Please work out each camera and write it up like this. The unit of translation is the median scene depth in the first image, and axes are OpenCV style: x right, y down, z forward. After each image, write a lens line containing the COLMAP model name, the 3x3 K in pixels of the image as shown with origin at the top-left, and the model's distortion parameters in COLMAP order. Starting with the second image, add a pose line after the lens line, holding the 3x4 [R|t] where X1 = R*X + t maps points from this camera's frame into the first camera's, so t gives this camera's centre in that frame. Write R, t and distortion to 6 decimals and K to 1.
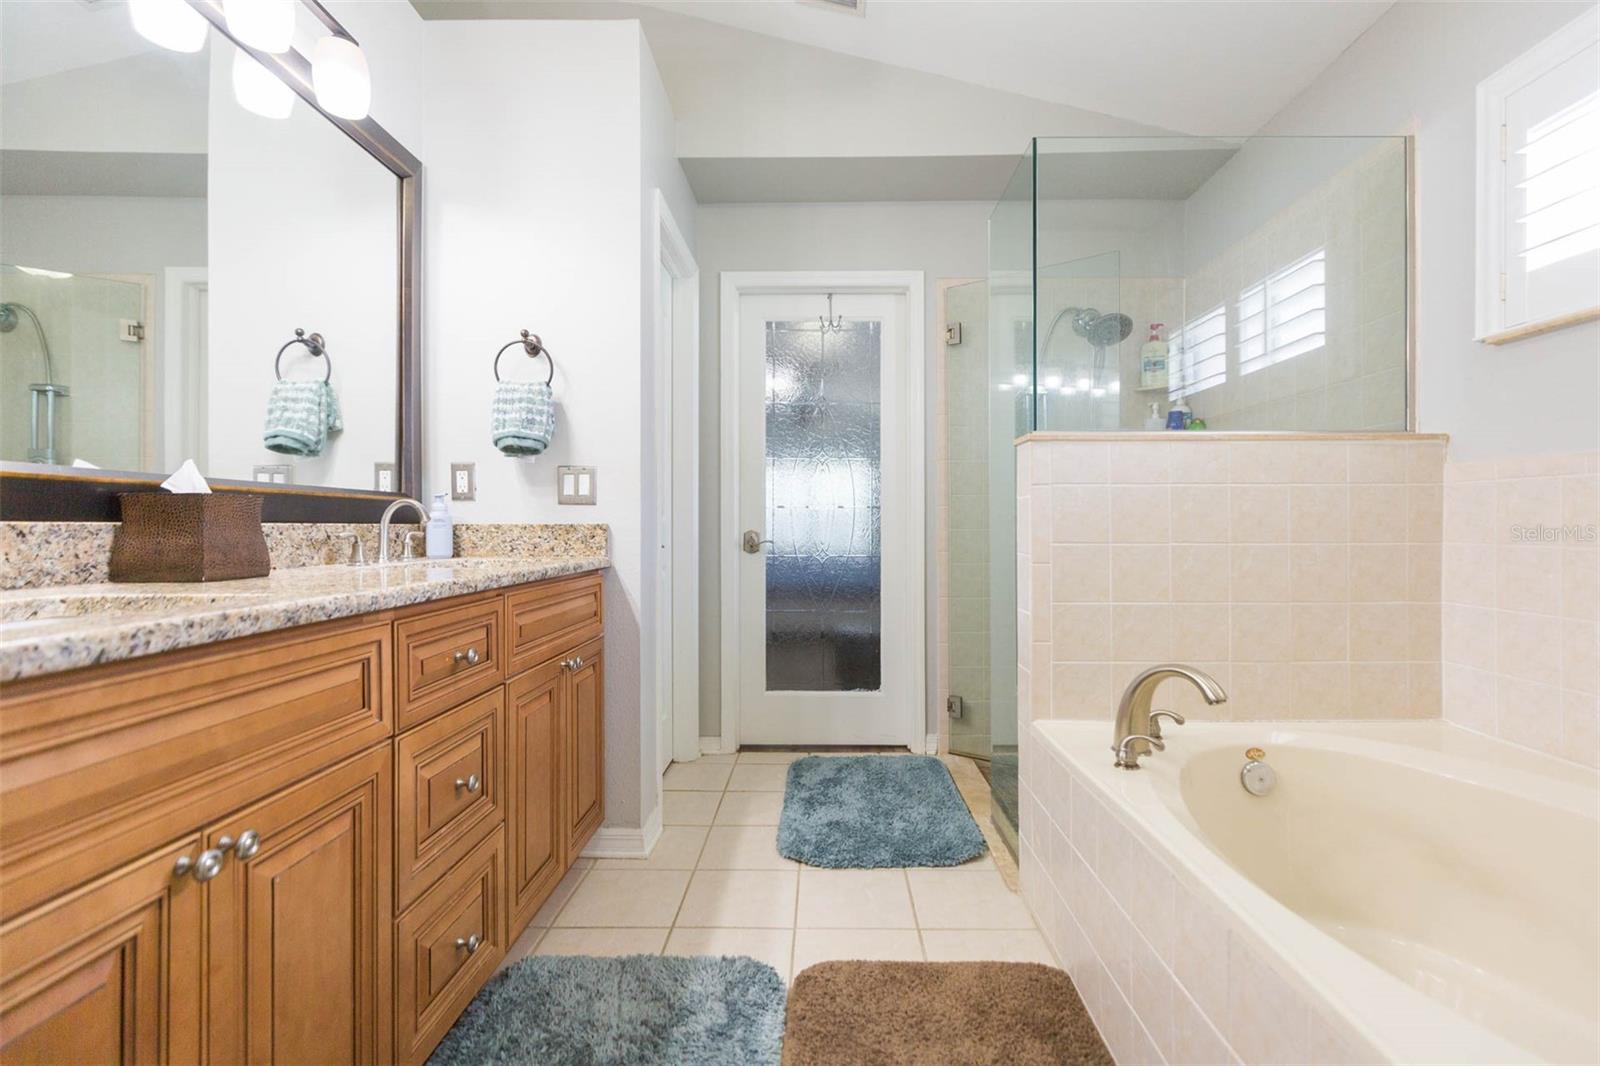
lens RADIAL K [[725.2, 0, 815.3], [0, 725.2, 528.8], [0, 0, 1]] dist [0.006005, -0.001444]
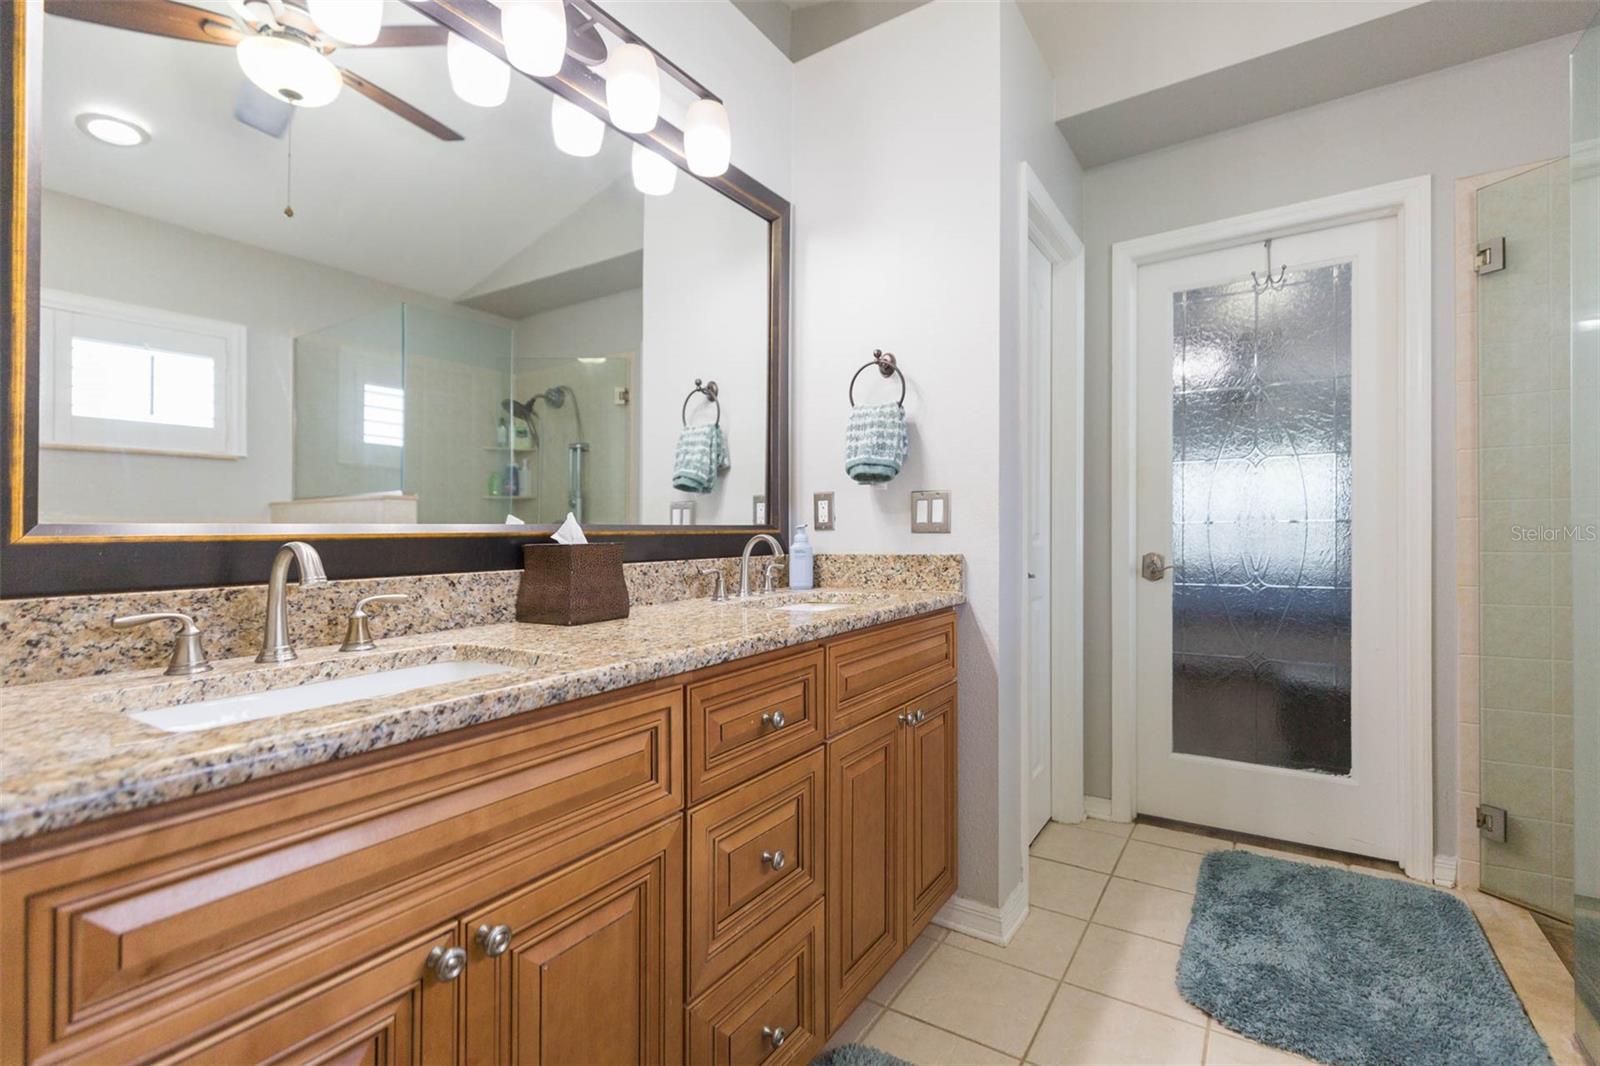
lens RADIAL K [[725.2, 0, 794.6], [0, 725.2, 550.0], [0, 0, 1]] dist [0.006005, -0.001444]
pose [[0.842256, -0.002050, -0.539073, 0.020922], [0.012845, 0.999785, 0.016267, -0.029519], [0.538924, -0.020626, 0.842102, 0.138880]]
